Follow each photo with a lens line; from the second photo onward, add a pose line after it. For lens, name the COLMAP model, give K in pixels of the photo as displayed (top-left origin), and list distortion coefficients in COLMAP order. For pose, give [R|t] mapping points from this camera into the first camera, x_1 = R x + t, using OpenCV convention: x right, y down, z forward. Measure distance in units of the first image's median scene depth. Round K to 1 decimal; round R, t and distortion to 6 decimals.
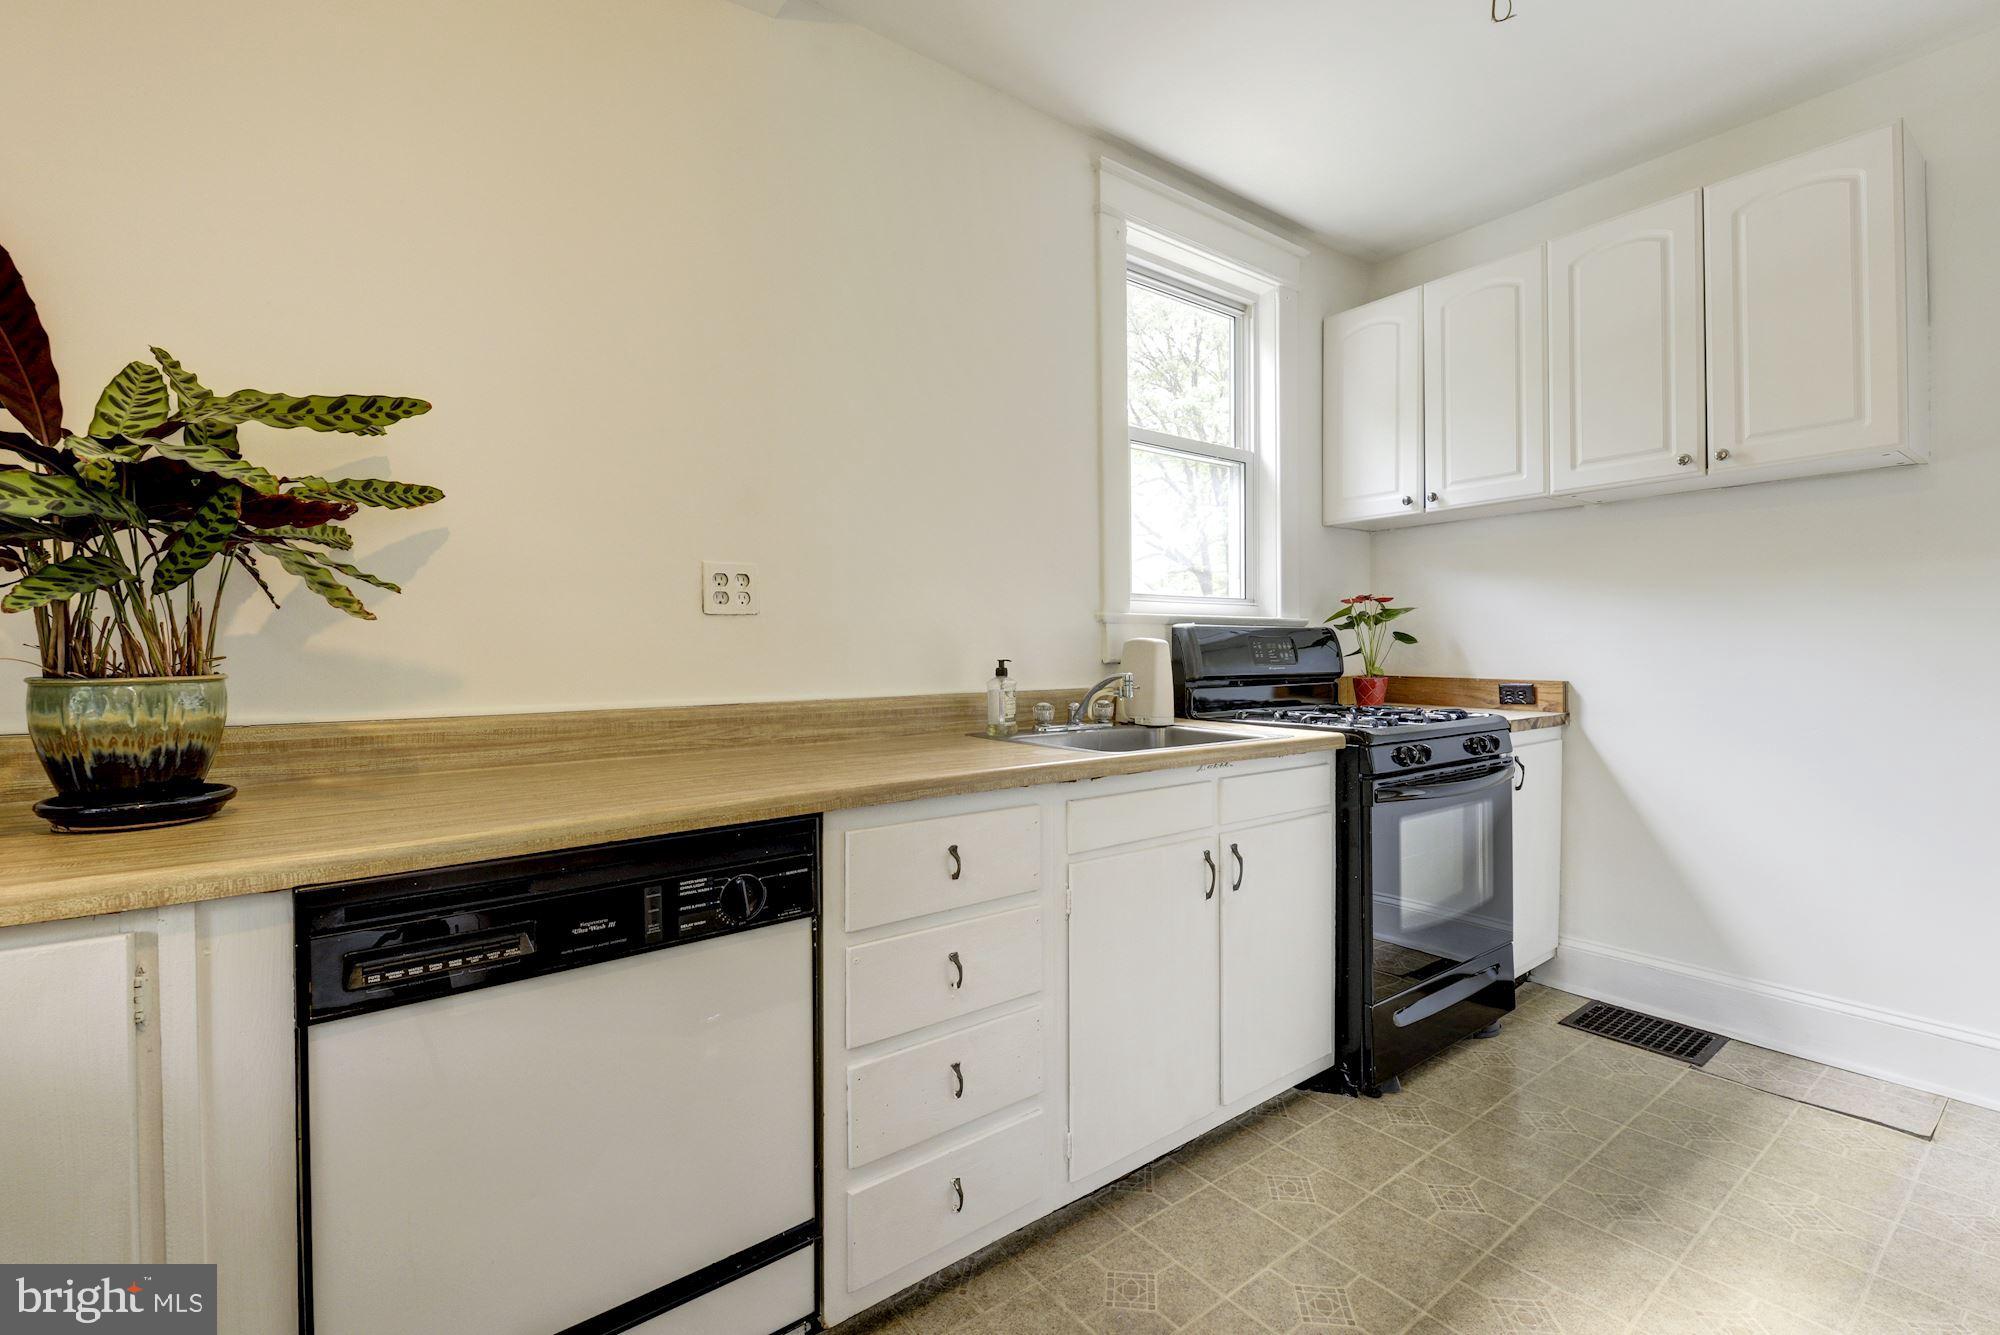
lens RADIAL K [[871.7, 0, 1040.2], [0, 871.7, 653.7], [0, 0, 1]] dist [0.003055, -0.000083]
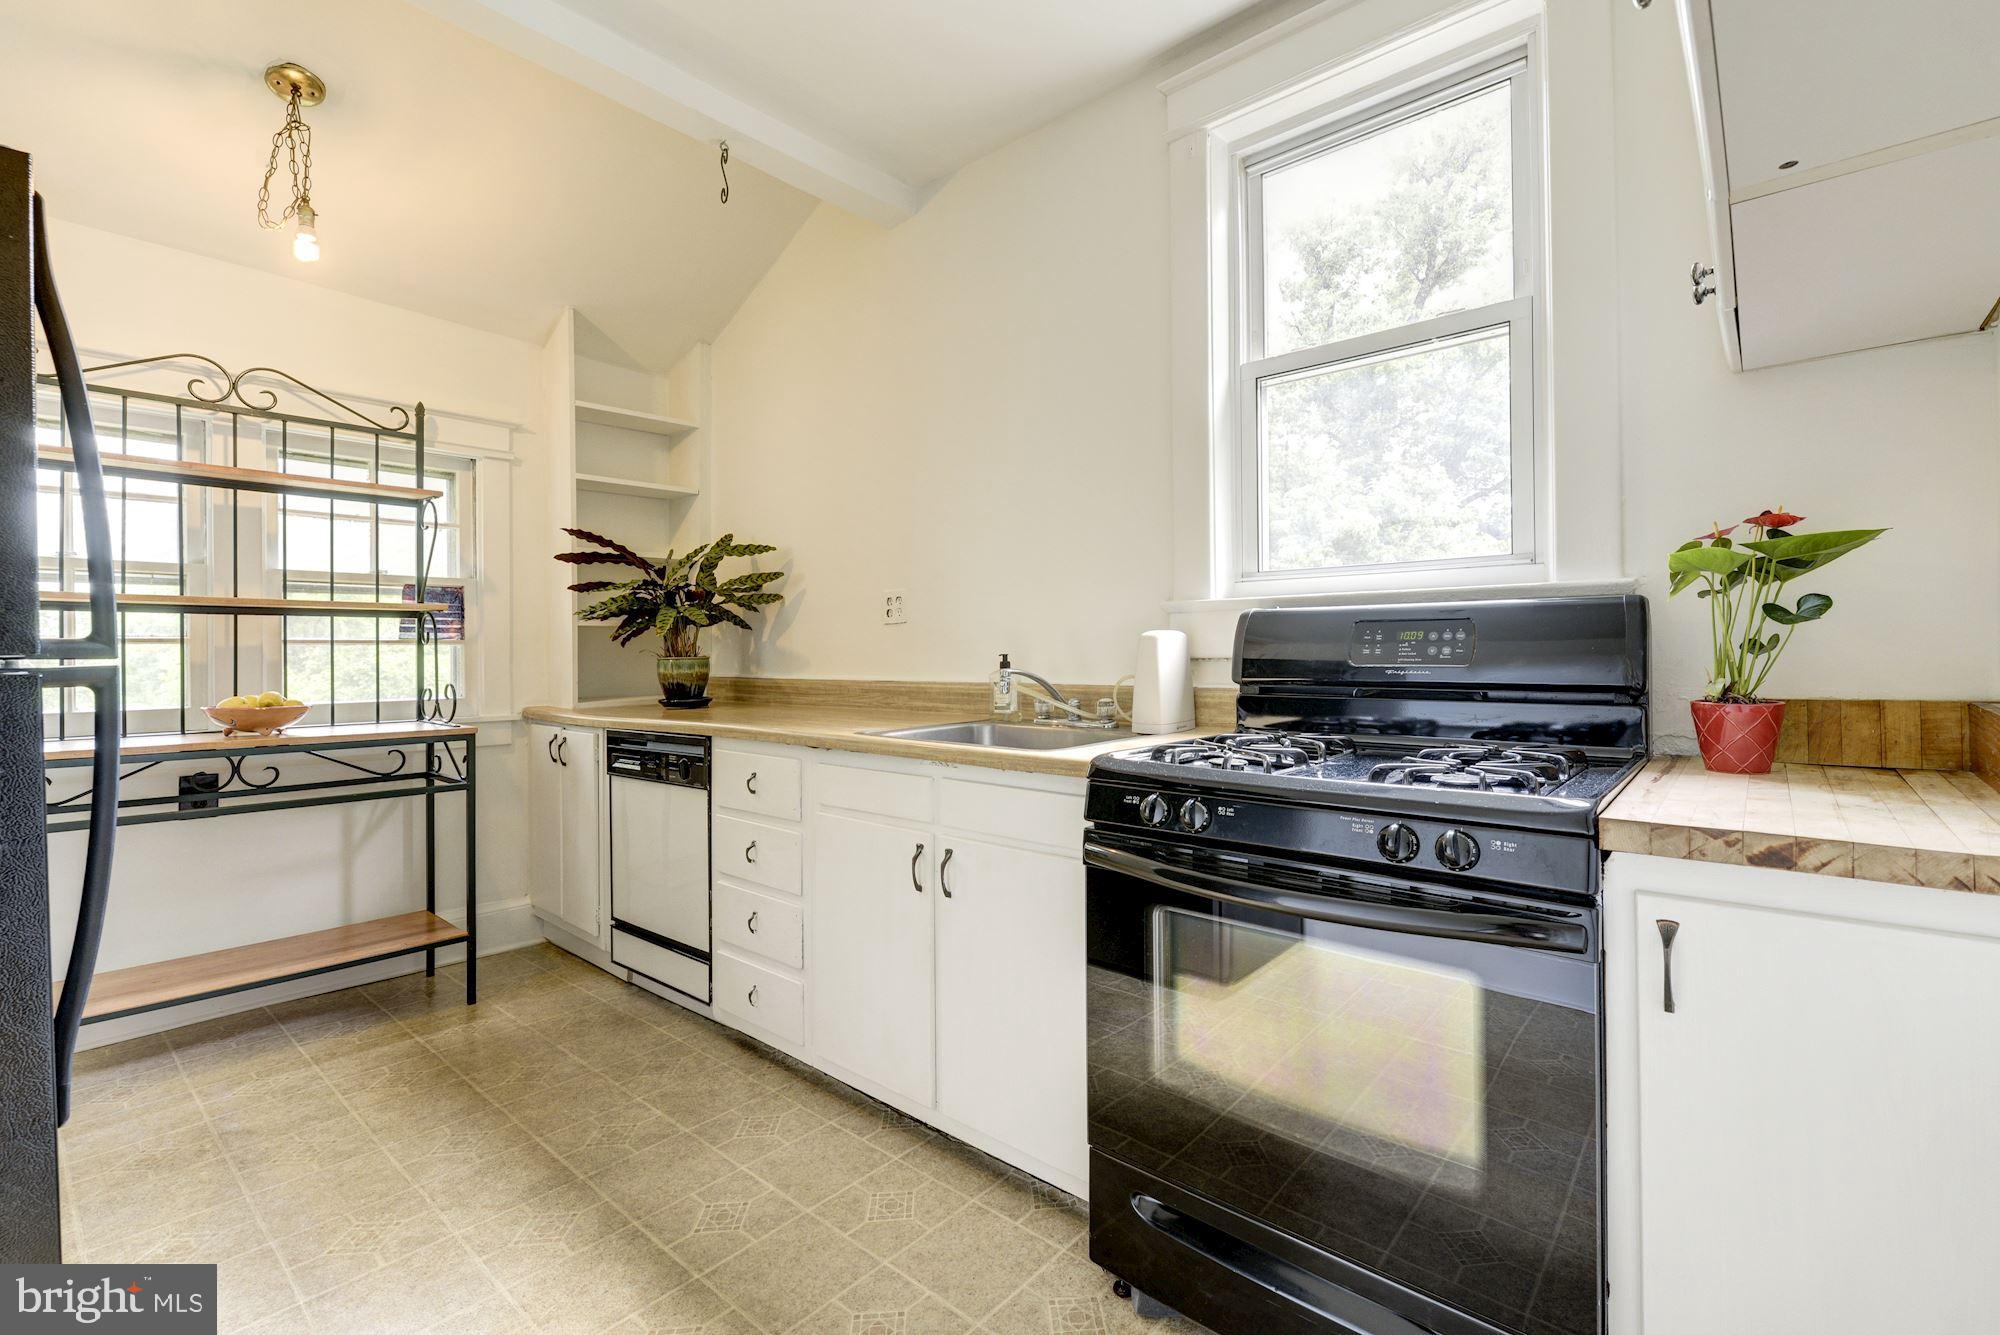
lens RADIAL K [[871.7, 0, 1040.2], [0, 871.7, 653.7], [0, 0, 1]] dist [0.003055, -0.000083]
pose [[0.209253, 0.007191, -0.977835, 1.203640], [0.002363, 0.999966, 0.007860, -0.002440], [0.977859, -0.003956, 0.209229, 0.921408]]
